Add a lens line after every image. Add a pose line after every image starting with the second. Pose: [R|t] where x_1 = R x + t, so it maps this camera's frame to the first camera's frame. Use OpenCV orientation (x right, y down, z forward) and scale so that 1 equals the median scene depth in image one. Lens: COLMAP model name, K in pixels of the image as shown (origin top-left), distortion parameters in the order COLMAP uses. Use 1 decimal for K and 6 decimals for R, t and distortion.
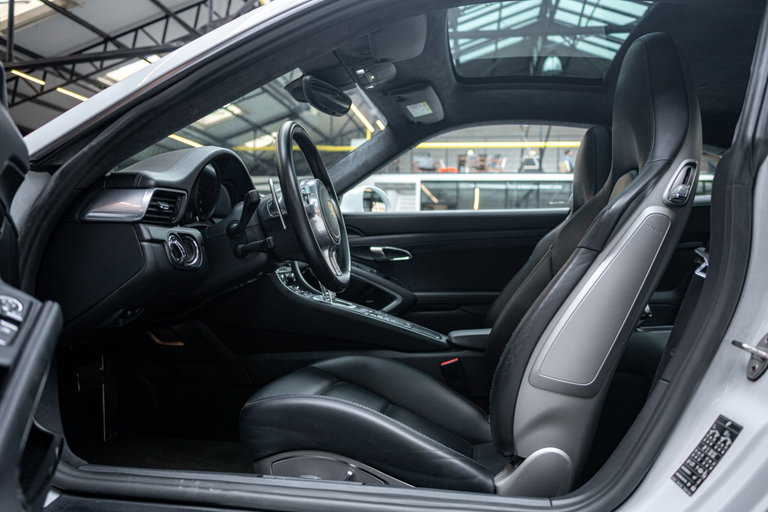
lens RADIAL K [[608.9, 0, 381.1], [0, 608.9, 251.7], [0, 0, 1]] dist [0.010652, -0.025040]
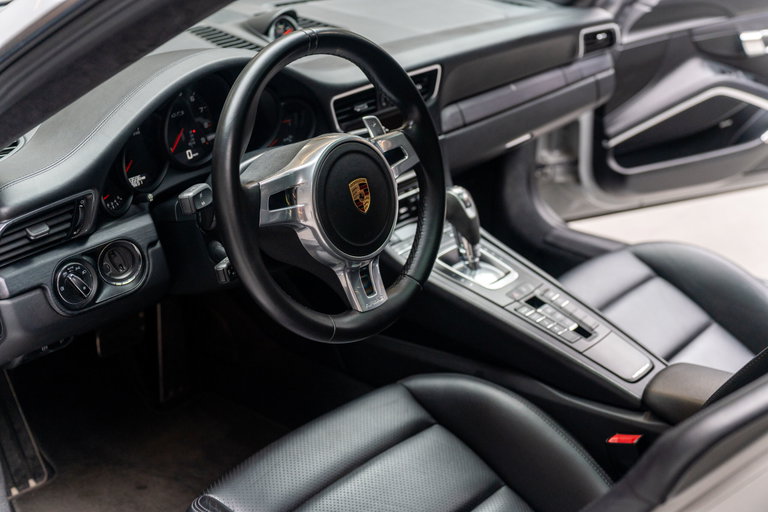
lens RADIAL K [[1102.9, 0, 381.5], [0, 1102.9, 256.2], [0, 0, 1]] dist [-0.006132, 0.000000]
pose [[0.852000, 0.188373, -0.488479, 0.296417], [0.017900, 0.922001, 0.386773, -0.275900], [0.523236, -0.338275, 0.782173, 0.141264]]
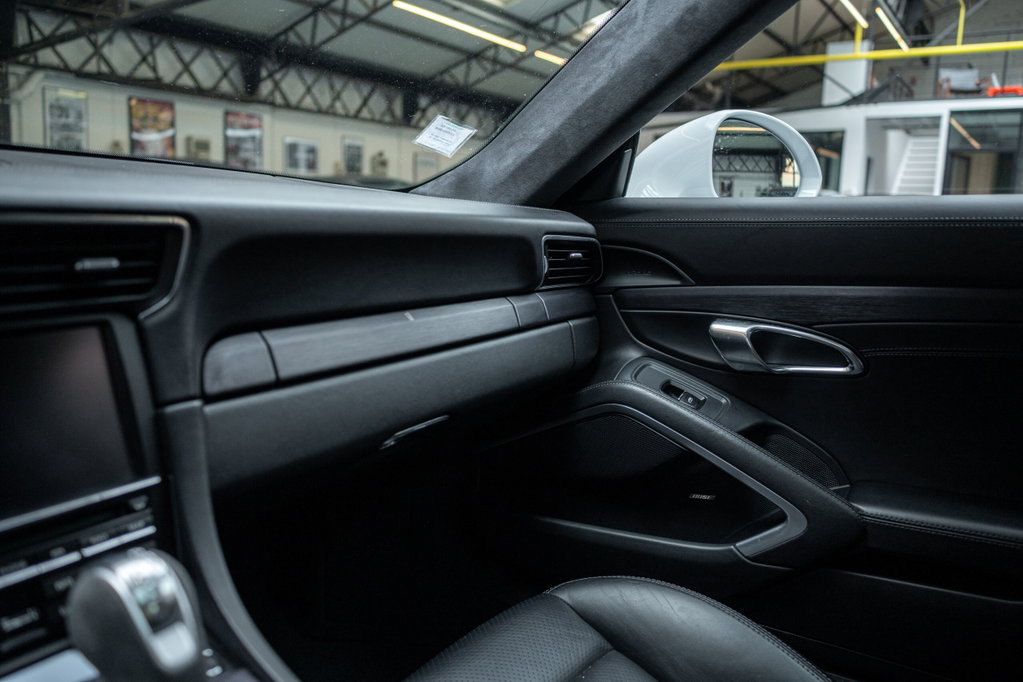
lens RADIAL K [[811.0, 0, 513.0], [0, 811.0, 338.1], [0, 0, 1]] dist [0.010652, -0.025040]
pose [[0.913697, 0.068307, -0.400614, 0.064086], [-0.010805, 0.989508, 0.144074, -0.066865], [0.406252, -0.127312, 0.904849, 0.739849]]
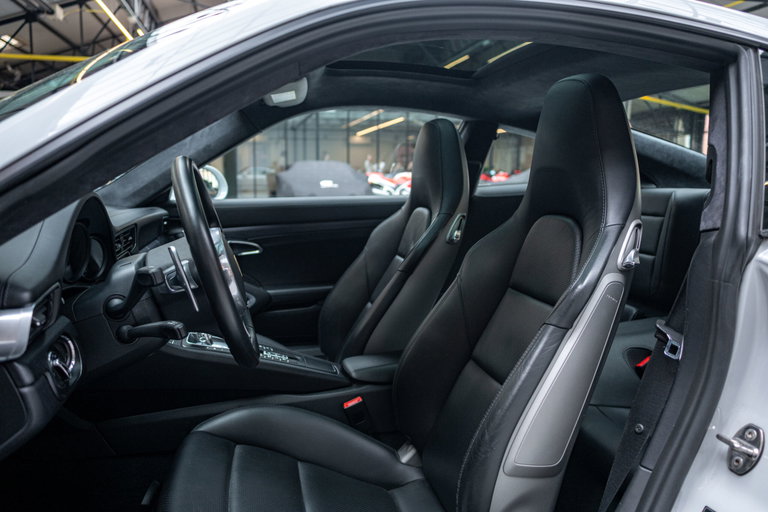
lens RADIAL K [[608.9, 0, 379.9], [0, 608.9, 247.7], [0, 0, 1]] dist [0.010652, -0.025040]
pose [[0.932404, -0.055092, 0.357194, -0.131381], [0.009533, 0.991719, 0.128072, -0.131959], [-0.361291, -0.116010, 0.925208, 0.127602]]
